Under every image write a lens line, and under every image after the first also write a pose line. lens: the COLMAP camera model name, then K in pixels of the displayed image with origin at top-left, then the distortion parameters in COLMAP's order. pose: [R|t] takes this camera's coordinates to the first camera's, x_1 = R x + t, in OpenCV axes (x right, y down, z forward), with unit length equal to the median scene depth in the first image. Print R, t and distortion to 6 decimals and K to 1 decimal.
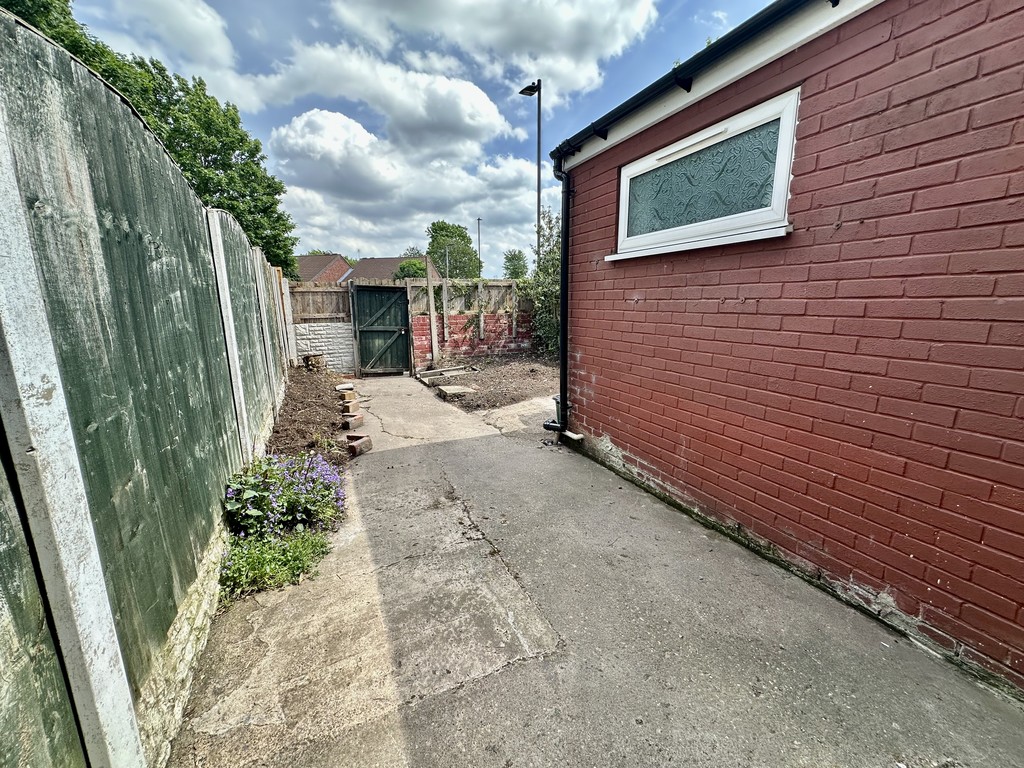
lens RADIAL K [[408.9, 0, 513.2], [0, 408.9, 379.4], [0, 0, 1]] dist [-0.000387, 0.000243]
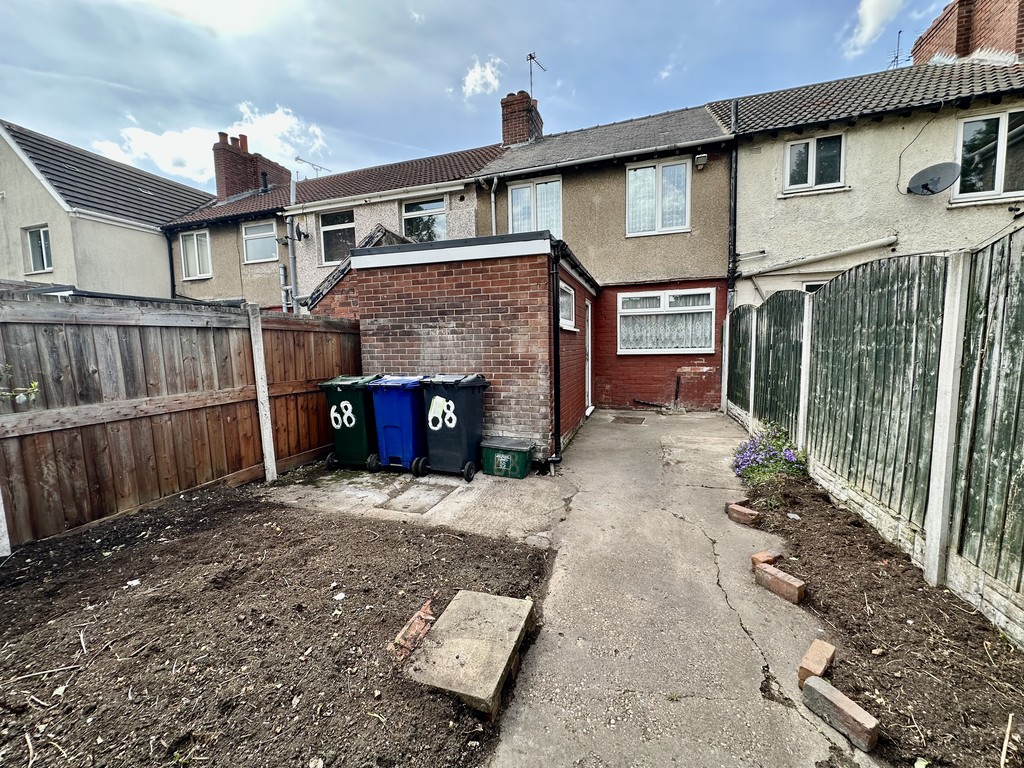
lens RADIAL K [[408.9, 0, 514.0], [0, 408.9, 385.5], [0, 0, 1]] dist [-0.000387, 0.000243]
pose [[-0.737025, -0.037189, 0.674842, -0.337931], [0.167149, 0.957439, 0.235313, -0.215047], [-0.654871, 0.286231, -0.699440, 1.044278]]
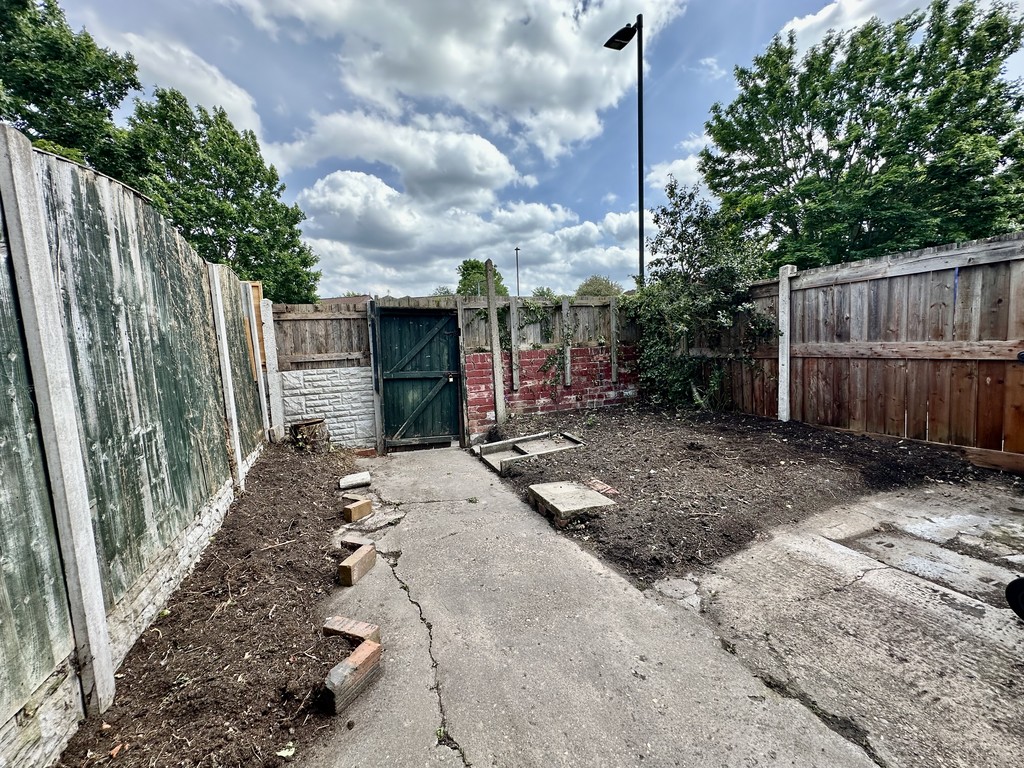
lens RADIAL K [[408.9, 0, 512.2], [0, 408.9, 380.0], [0, 0, 1]] dist [-0.000387, 0.000243]
pose [[0.999016, -0.028096, -0.034305, -0.143736], [0.024547, 0.994704, -0.099805, -0.045608], [0.036928, 0.098864, 0.994416, 0.349831]]
